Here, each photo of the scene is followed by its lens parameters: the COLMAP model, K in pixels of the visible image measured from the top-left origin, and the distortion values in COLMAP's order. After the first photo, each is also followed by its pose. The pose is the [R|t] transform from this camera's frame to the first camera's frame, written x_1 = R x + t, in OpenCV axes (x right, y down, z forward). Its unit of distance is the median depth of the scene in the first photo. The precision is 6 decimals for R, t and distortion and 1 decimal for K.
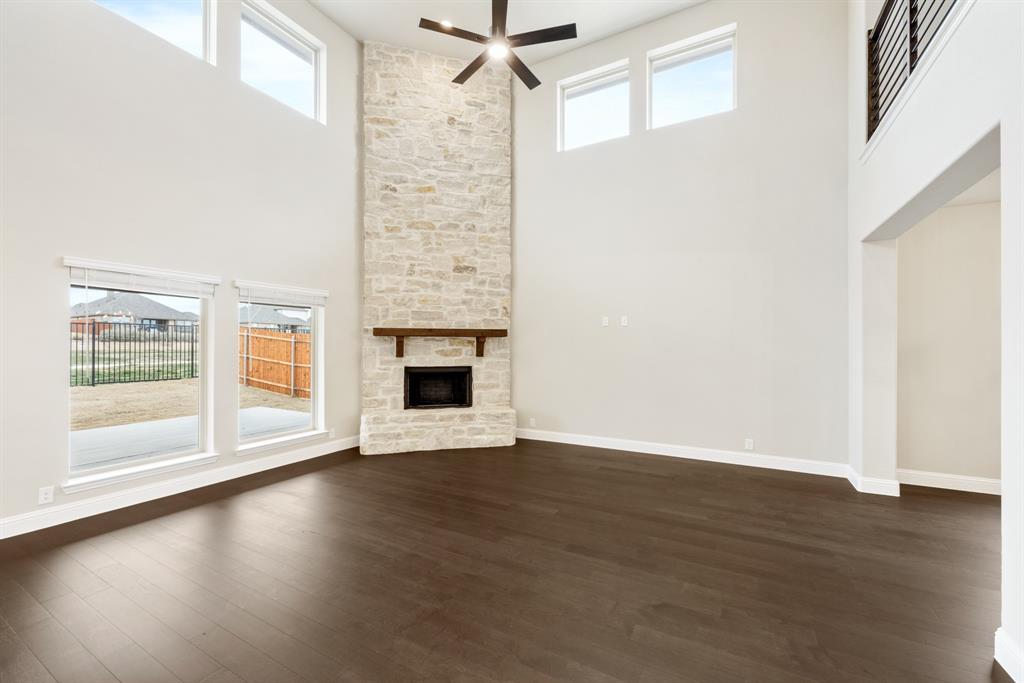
lens RADIAL K [[413.9, 0, 508.2], [0, 413.9, 344.3], [0, 0, 1]] dist [0.000392, 0.000043]
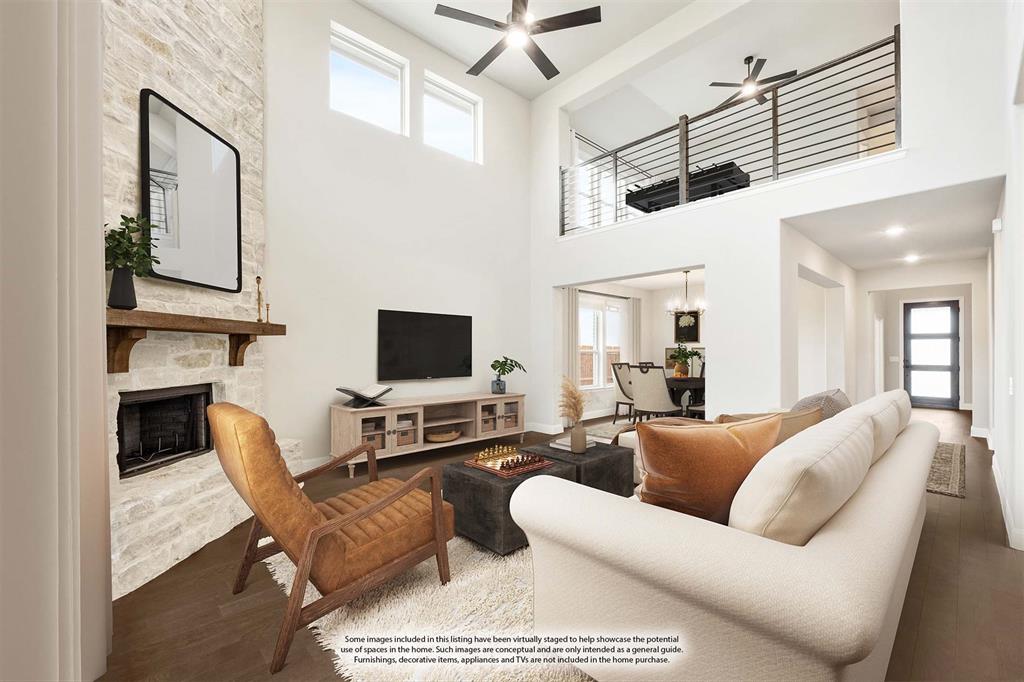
lens RADIAL K [[423.3, 0, 512.9], [0, 423.3, 347.8], [0, 0, 1]] dist [-0.000347, -0.000047]
pose [[0.308468, 0.000930, 0.951234, -0.558190], [-0.000794, 0.999999, -0.000720, 0.002514], [-0.951234, -0.000533, 0.308469, 0.412097]]
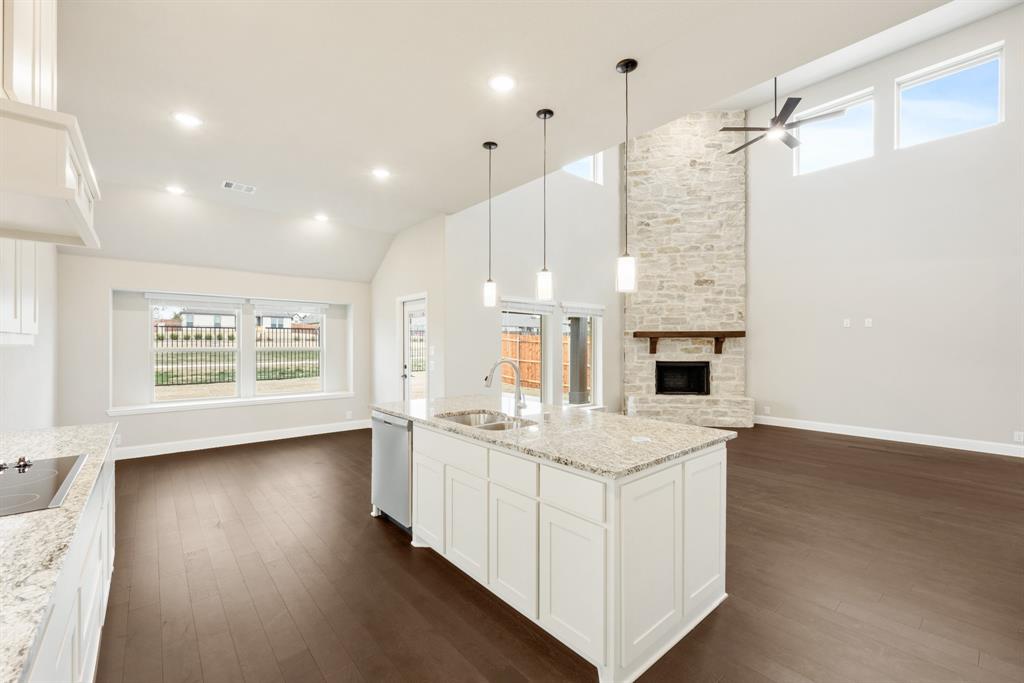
lens RADIAL K [[420.8, 0, 510.7], [0, 420.8, 345.7], [0, 0, 1]] dist [0.000897, 0.000270]
pose [[0.937685, -0.001162, -0.347485, -0.214231], [0.003382, 0.999978, 0.005781, -0.002862], [0.347470, -0.006596, 0.937668, -0.377035]]
